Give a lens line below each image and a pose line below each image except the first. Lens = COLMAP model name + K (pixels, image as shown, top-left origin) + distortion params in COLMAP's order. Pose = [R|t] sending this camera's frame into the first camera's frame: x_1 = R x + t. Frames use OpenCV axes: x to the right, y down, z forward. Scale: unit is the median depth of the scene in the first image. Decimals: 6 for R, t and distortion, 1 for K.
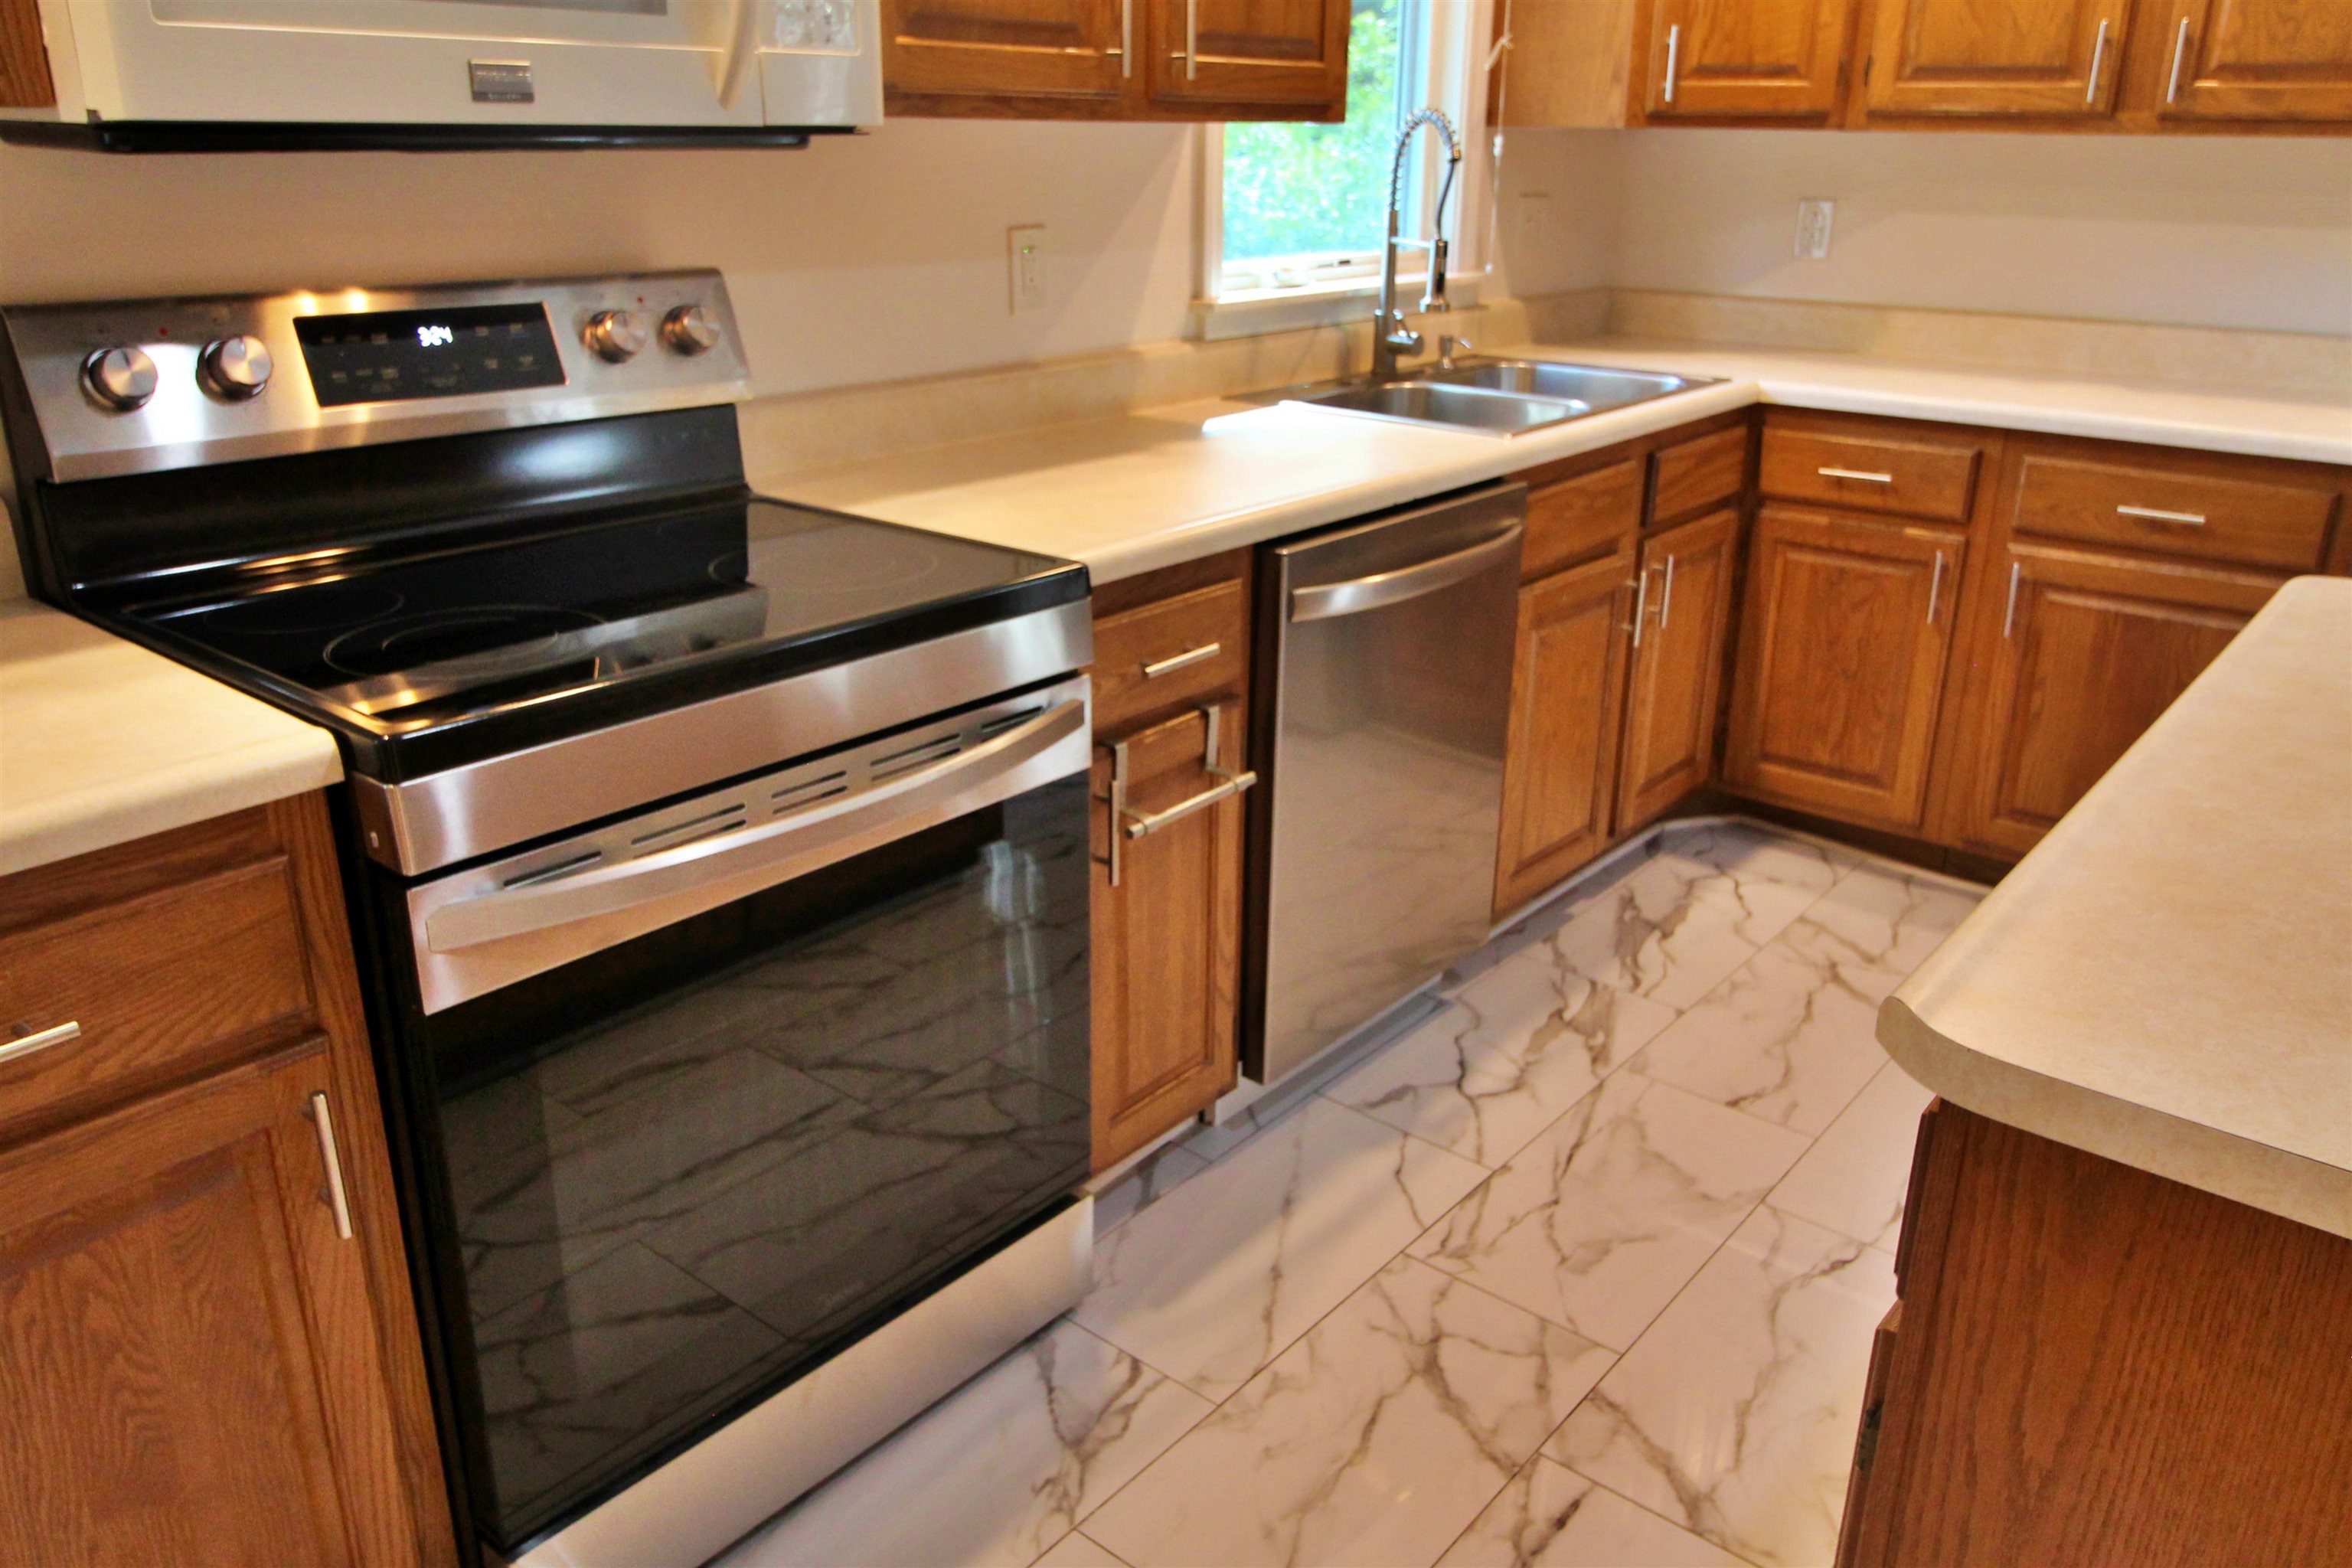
lens RADIAL K [[1755.9, 0, 1172.9], [0, 1755.9, 772.4], [0, 0, 1]] dist [0.003062, -0.006075]
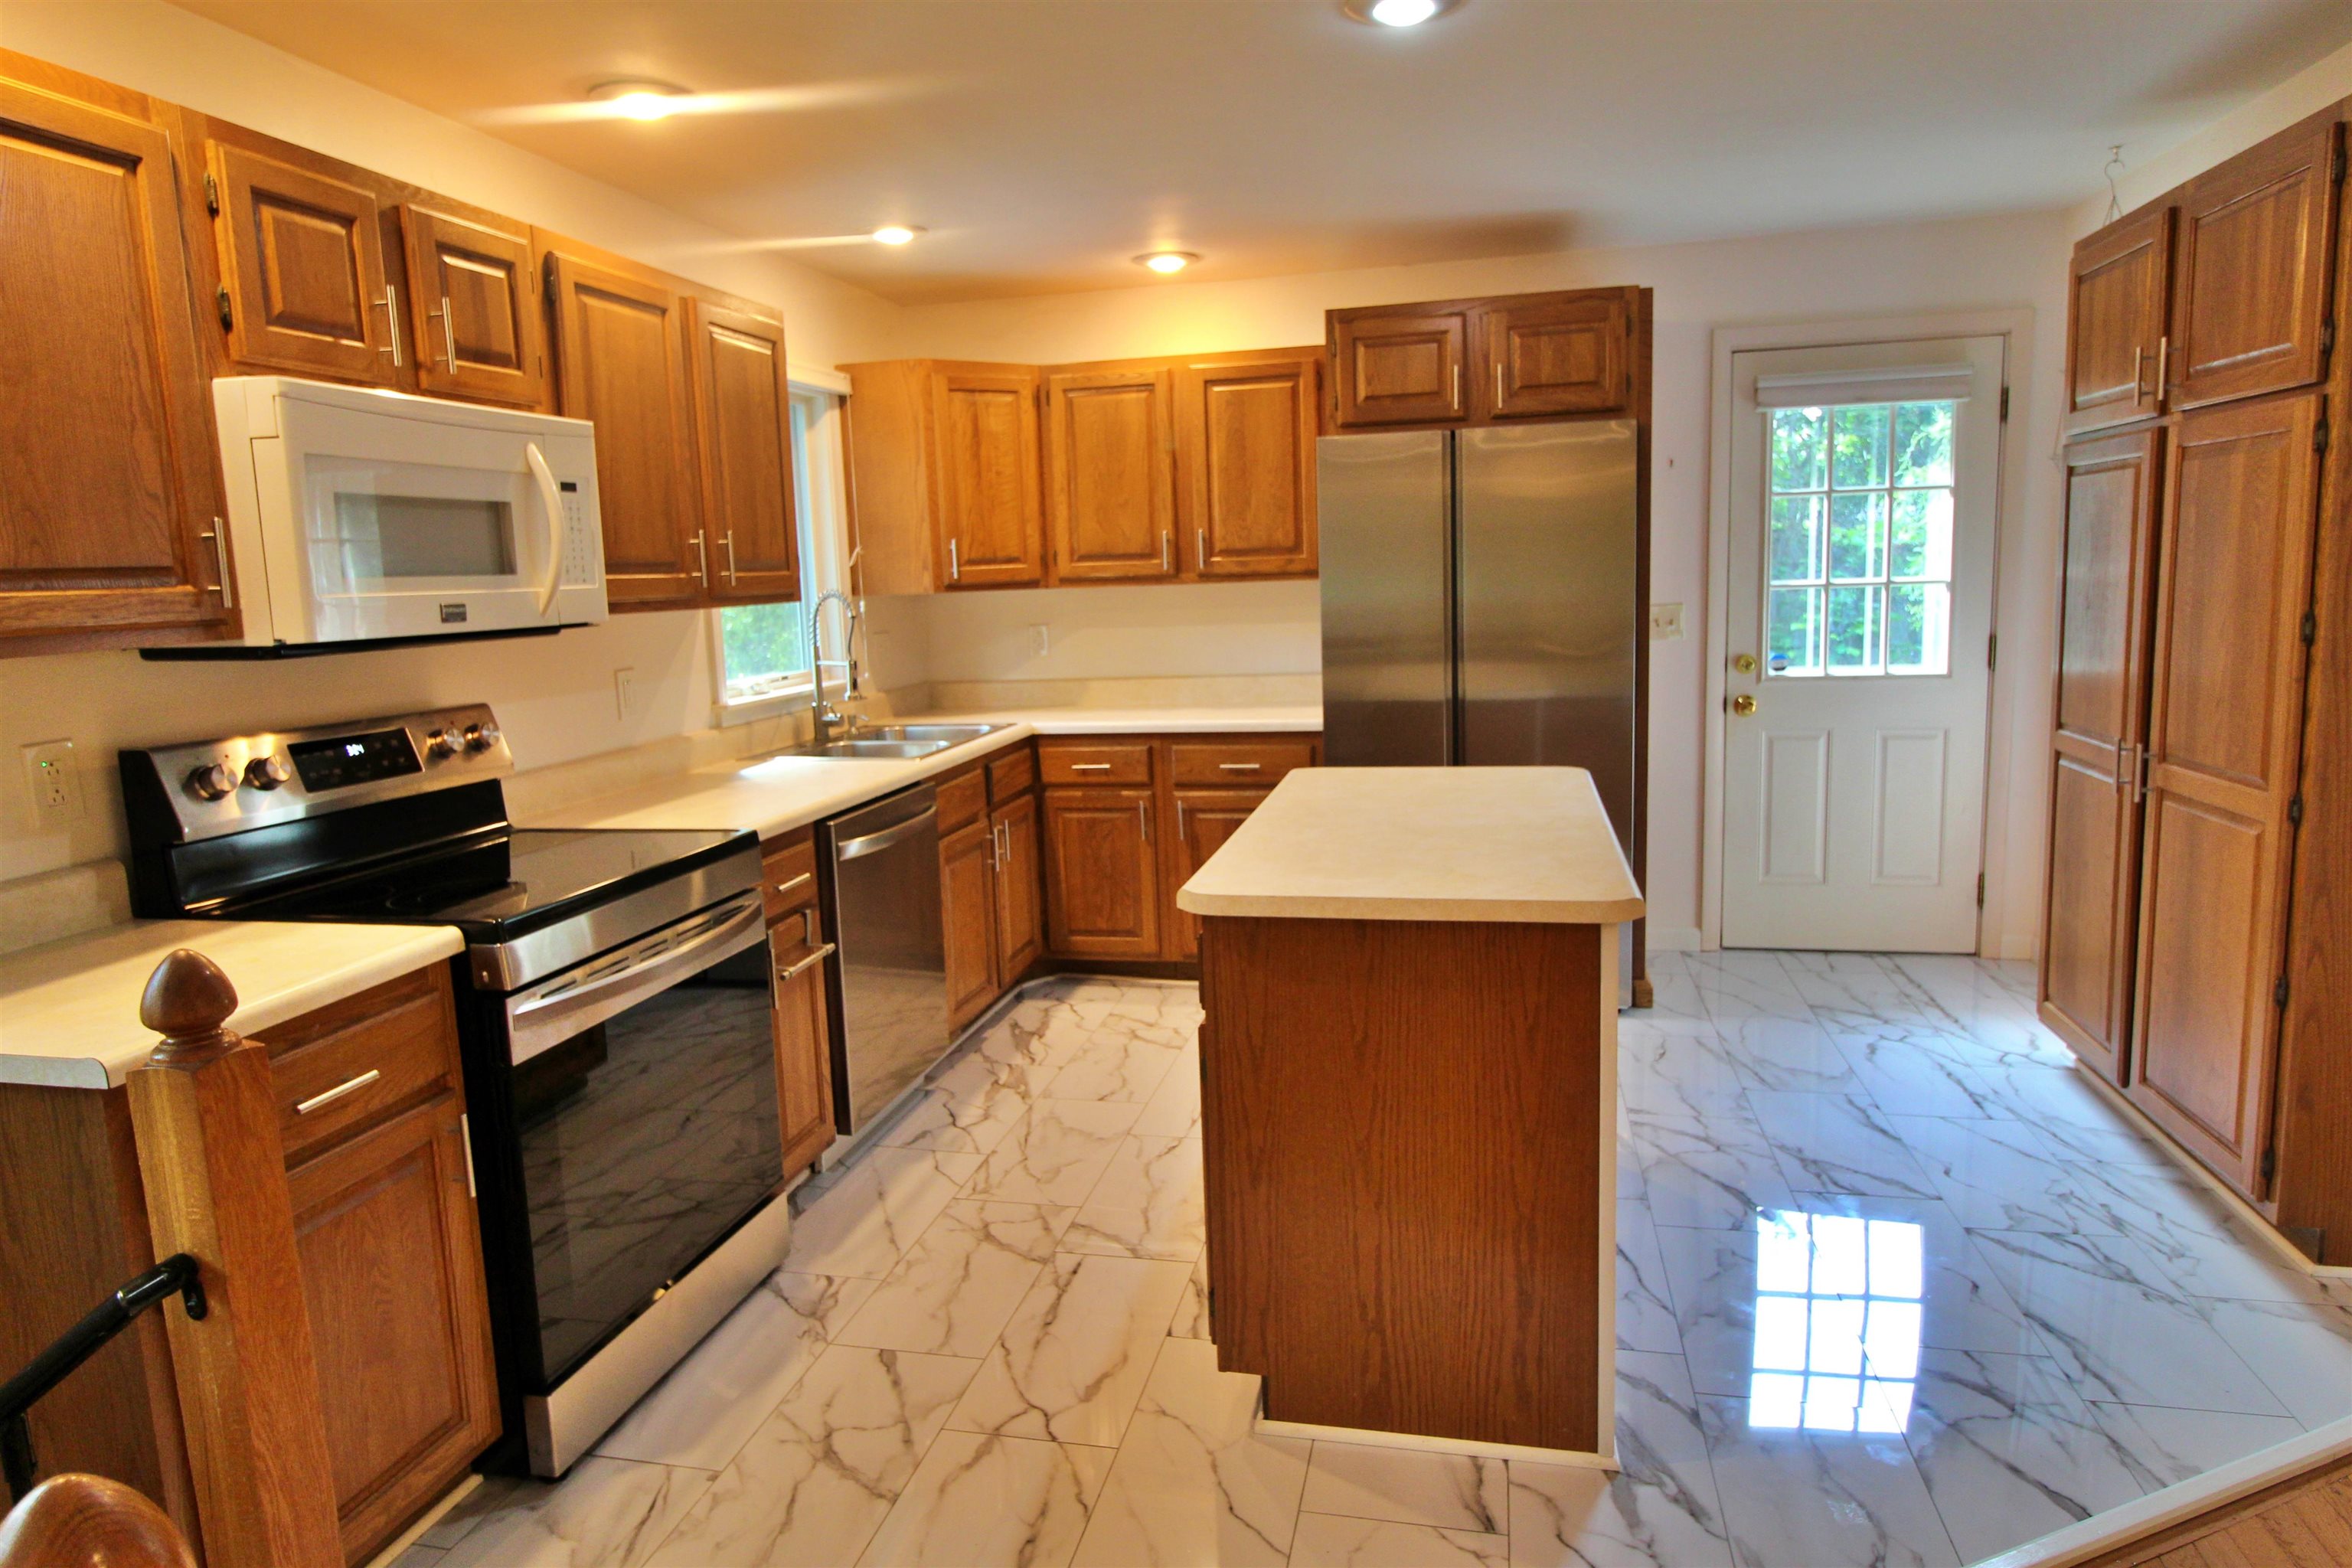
lens RADIAL K [[1403.7, 0, 1180.8], [0, 1403.7, 776.4], [0, 0, 1]] dist [0.005700, -0.000475]
pose [[0.889465, -0.108534, 0.443928, -0.237515], [0.199160, 0.966352, -0.162783, 0.128800], [-0.411323, 0.233203, 0.881153, -0.431454]]
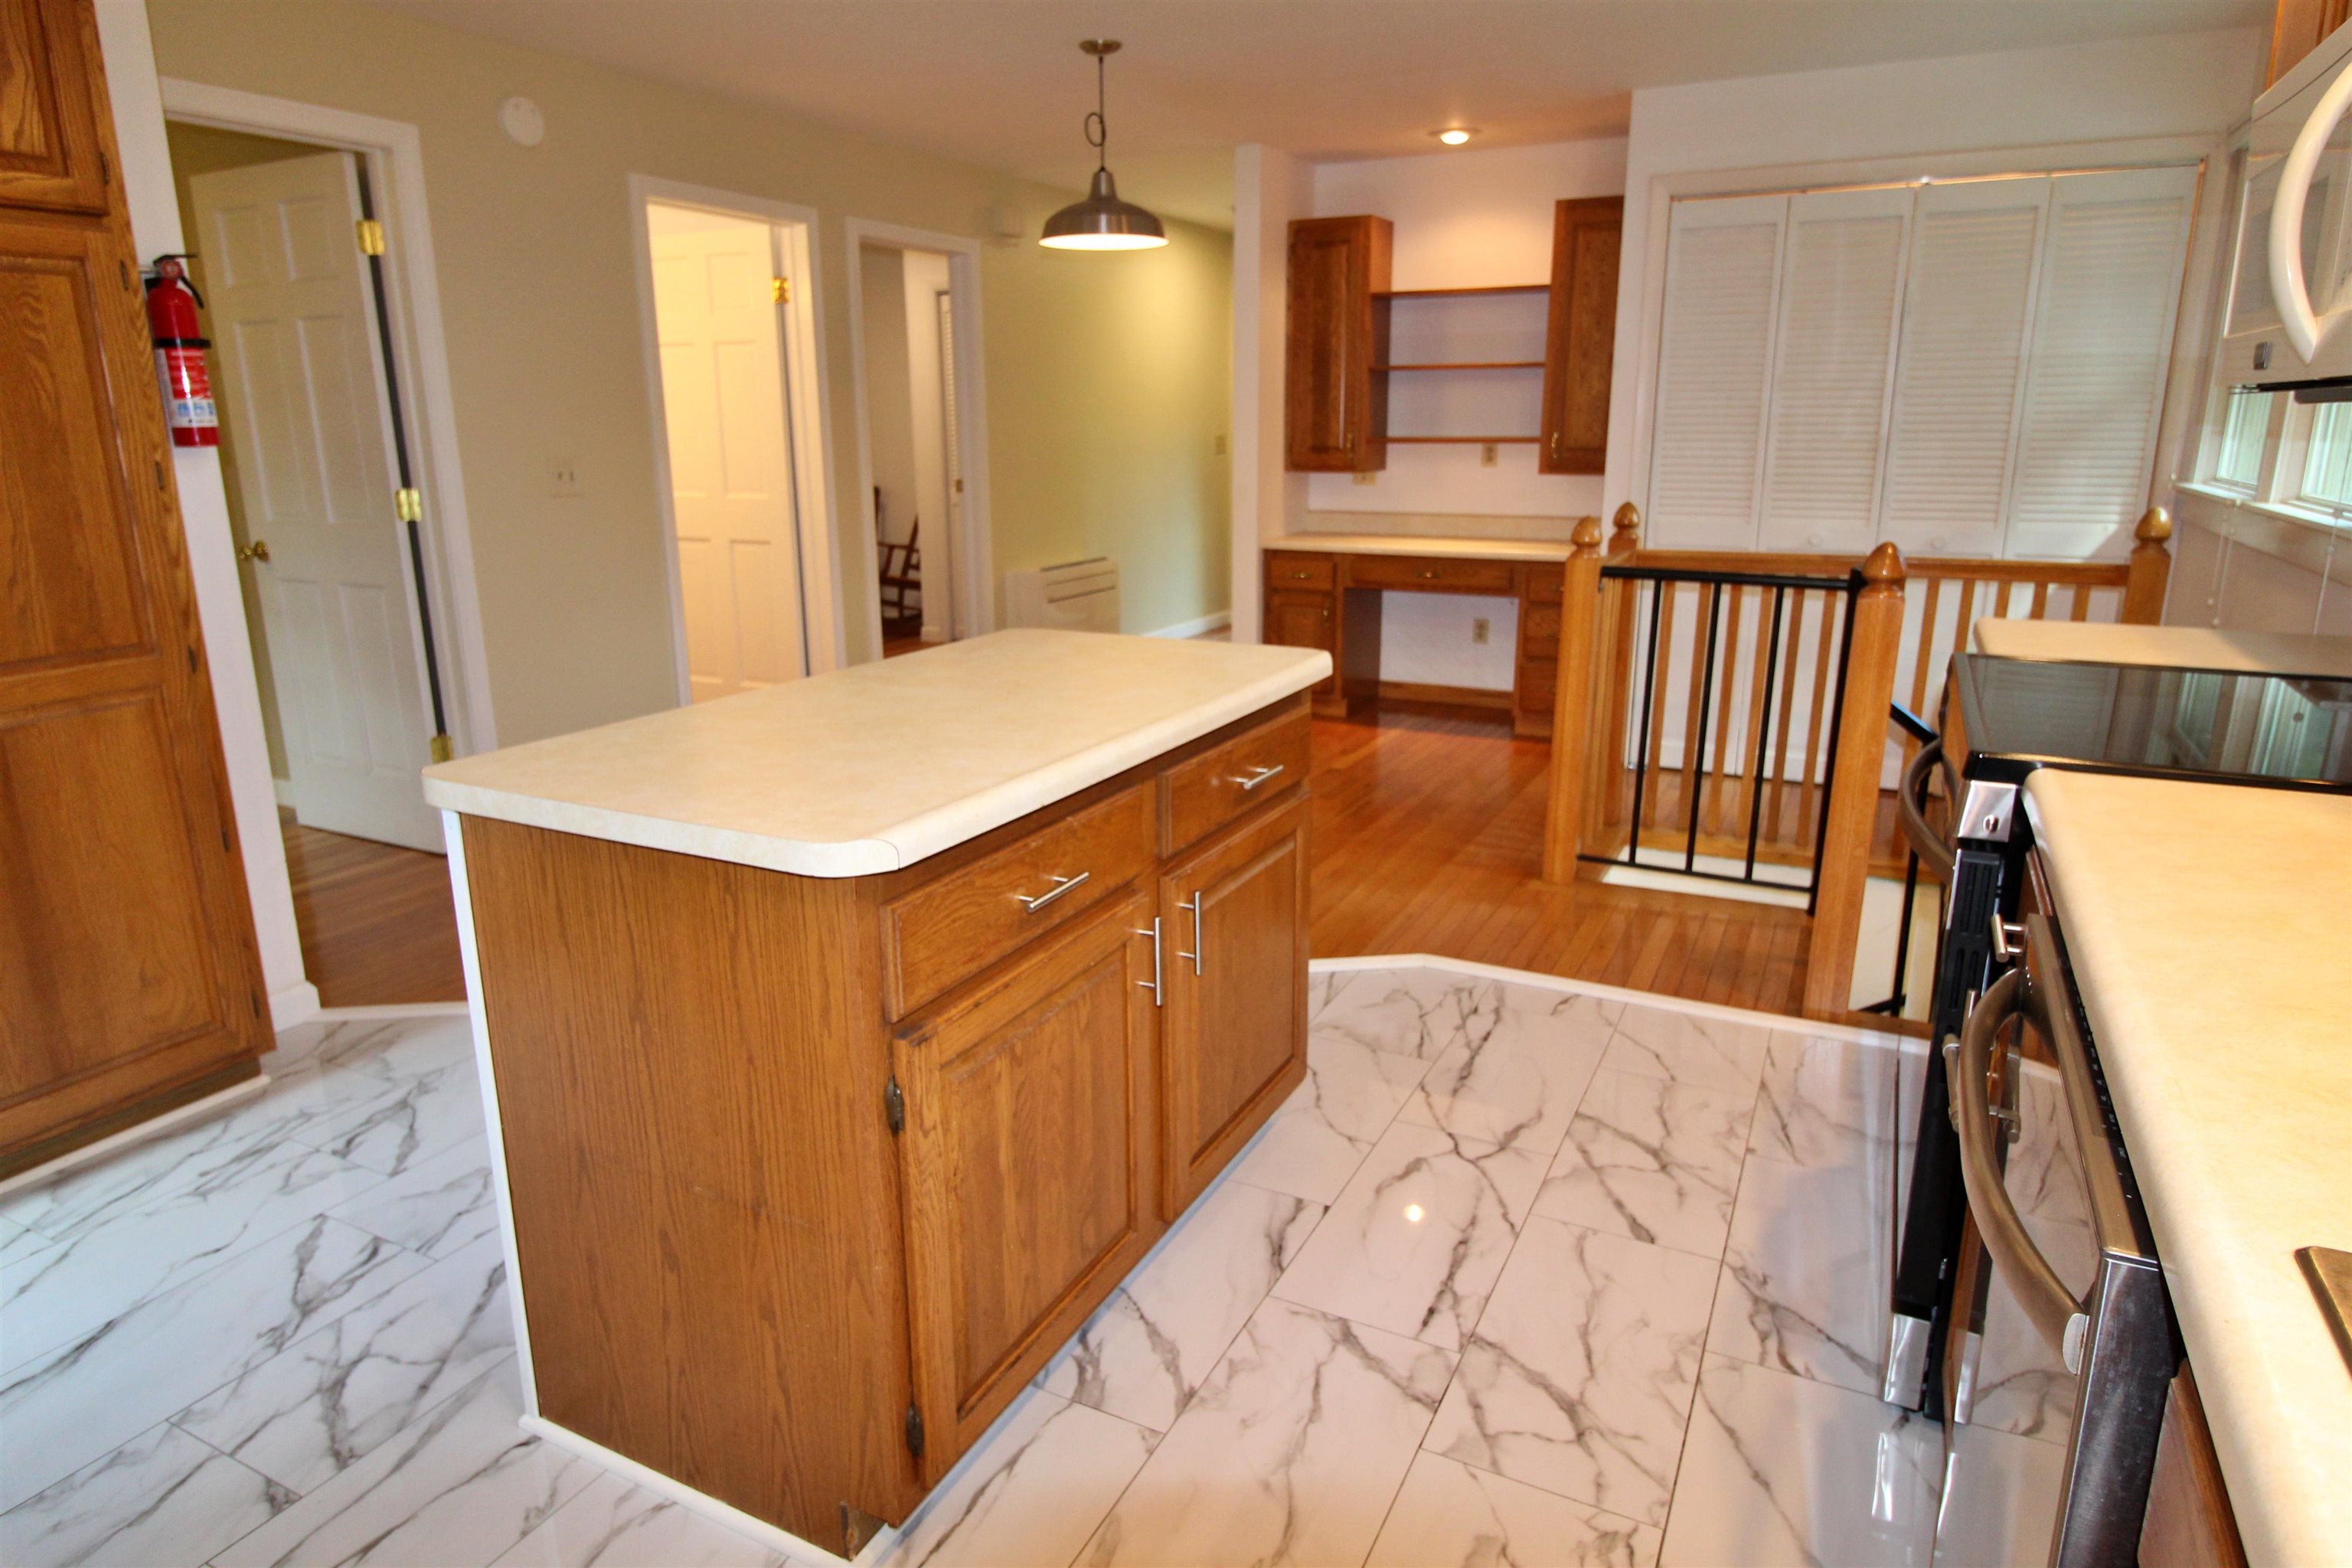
lens RADIAL K [[1403.7, 0, 1174.0], [0, 1403.7, 780.1], [0, 0, 1]] dist [0.005700, -0.000475]
pose [[-0.975456, 0.052854, -0.213755, 0.498572], [-0.078238, 0.824225, 0.560832, -0.438673], [0.205825, 0.563791, -0.799860, 1.246655]]
